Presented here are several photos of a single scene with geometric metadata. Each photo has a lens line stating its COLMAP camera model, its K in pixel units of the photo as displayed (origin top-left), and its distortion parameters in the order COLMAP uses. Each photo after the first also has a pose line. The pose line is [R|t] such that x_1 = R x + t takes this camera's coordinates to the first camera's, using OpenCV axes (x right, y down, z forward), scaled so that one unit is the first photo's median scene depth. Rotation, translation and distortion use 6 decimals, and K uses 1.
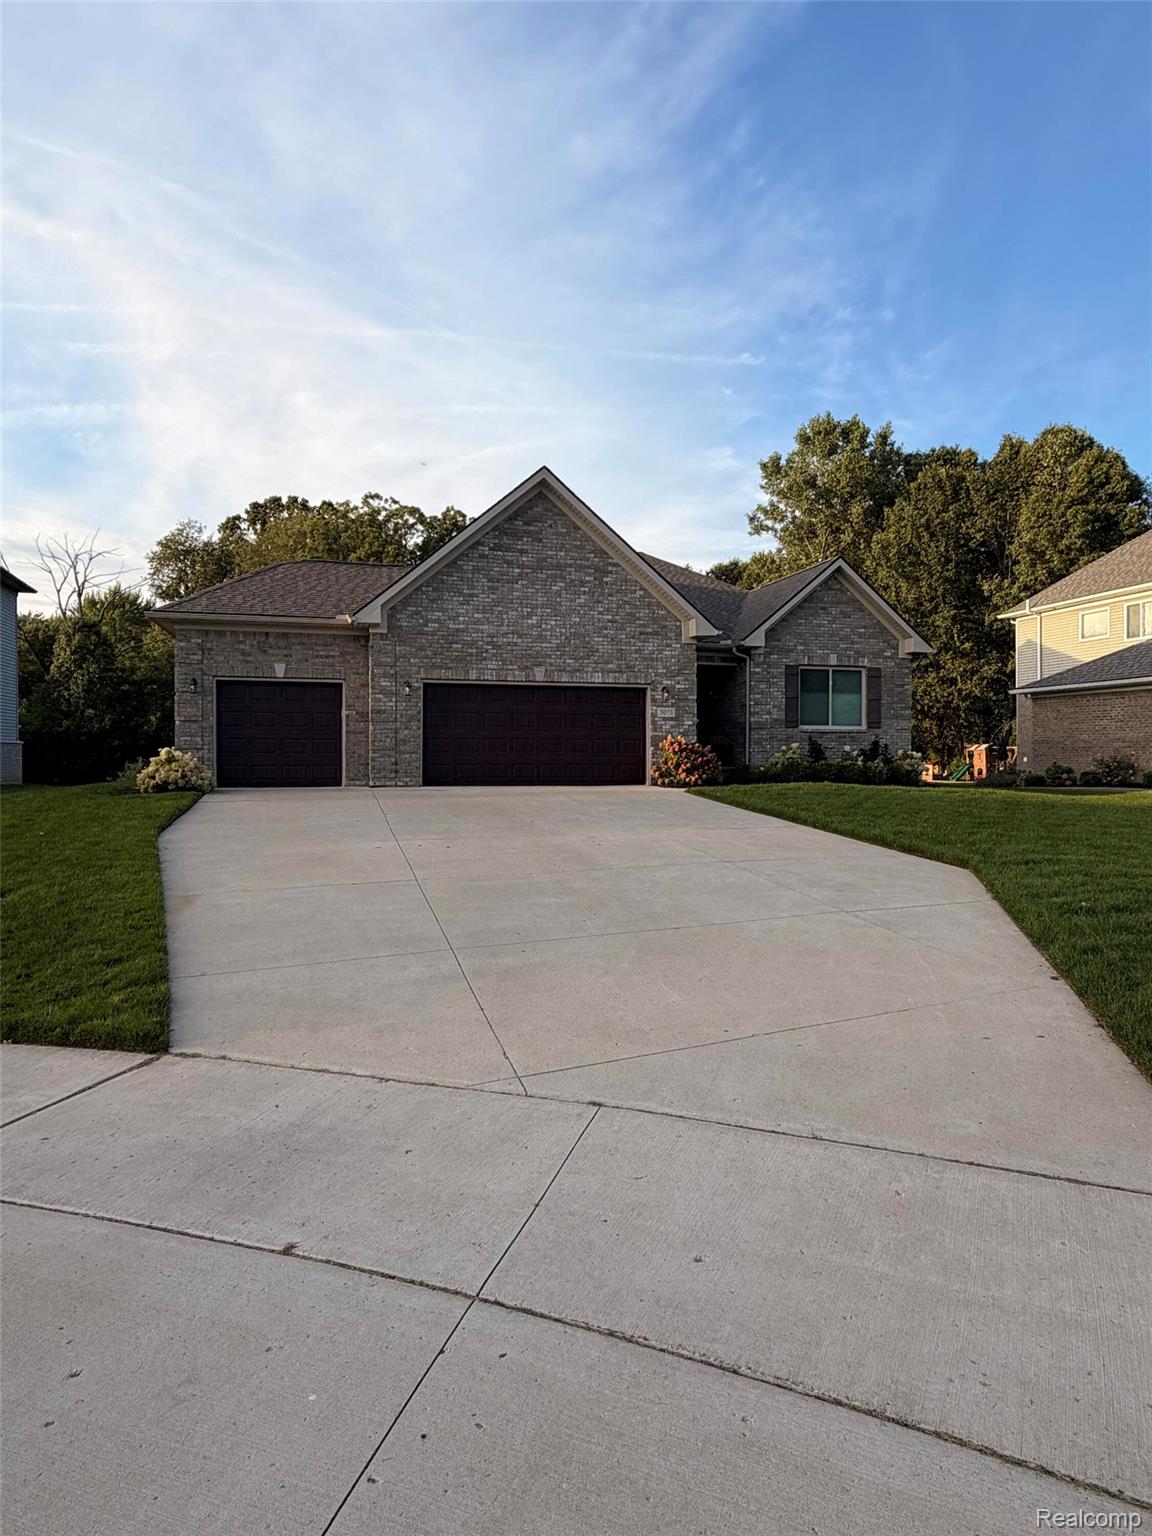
lens RADIAL K [[940.7, 0, 576.3], [0, 940.7, 767.8], [0, 0, 1]] dist [-0.001136, 0.000074]
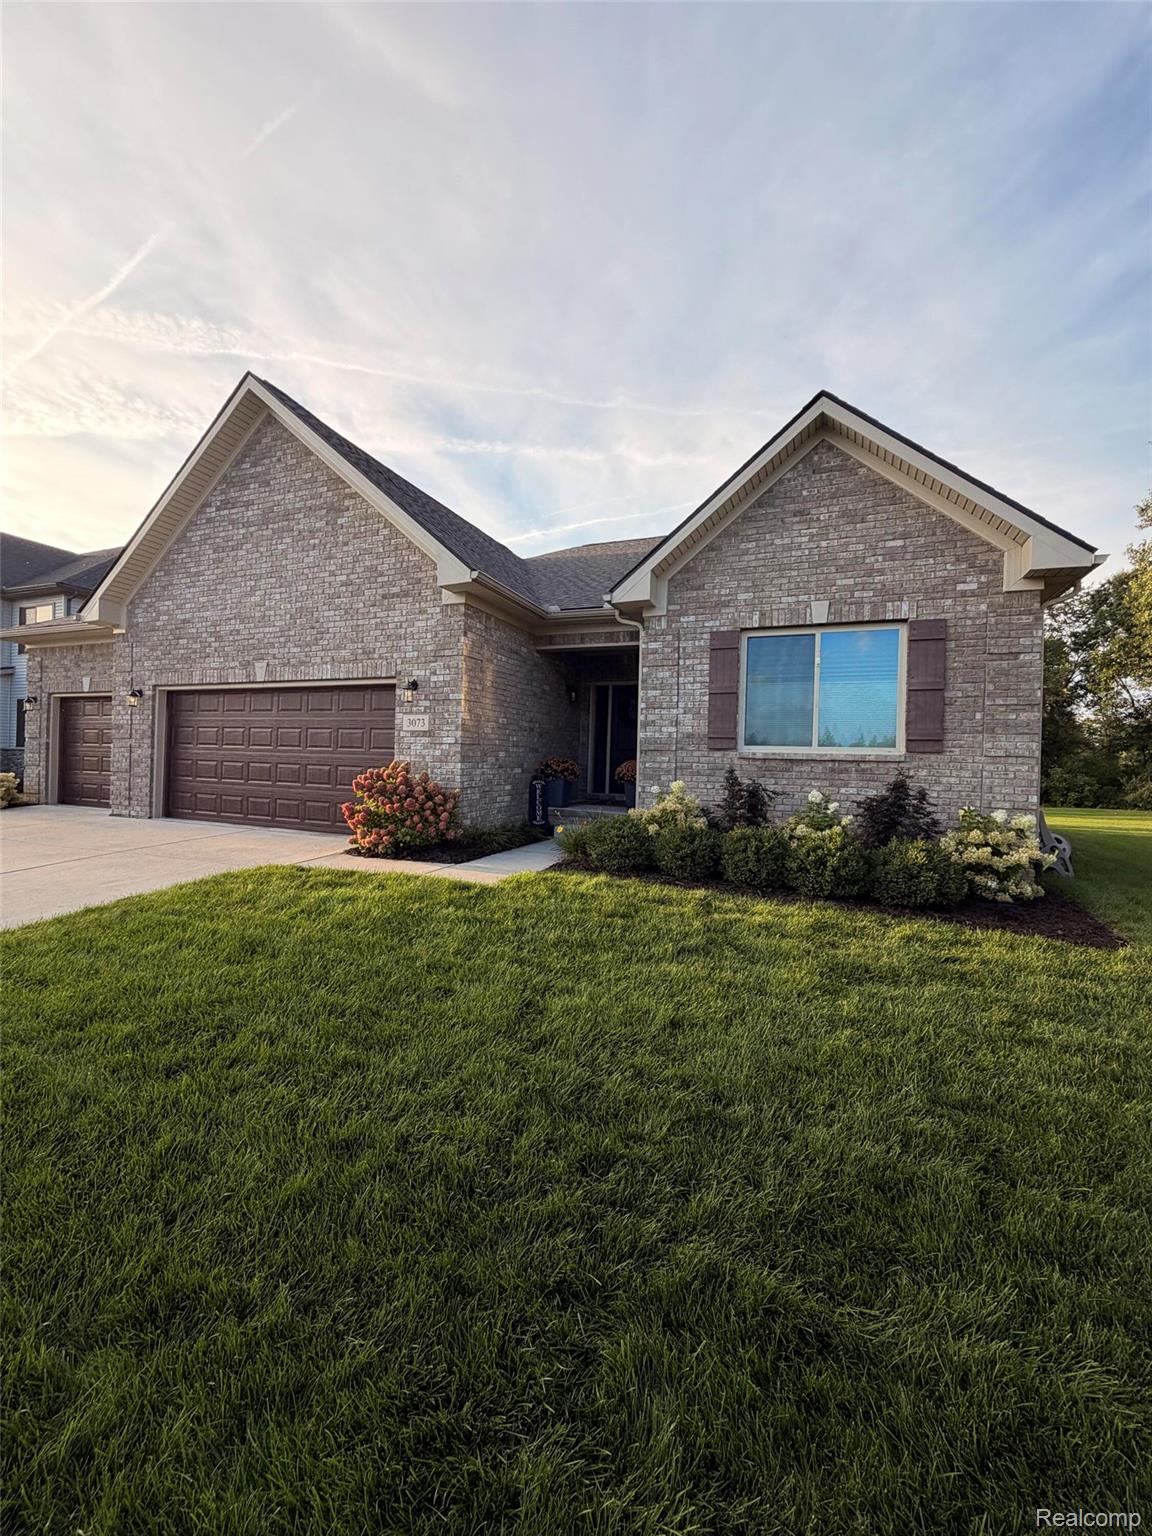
lens RADIAL K [[616.5, 0, 575.4], [0, 616.5, 761.6], [0, 0, 1]] dist [-0.000195, 0.000131]
pose [[0.786202, 0.020258, -0.617637, 0.420001], [-0.032254, 0.999445, -0.008276, -0.034043], [0.617127, 0.026428, 0.786420, 0.753749]]
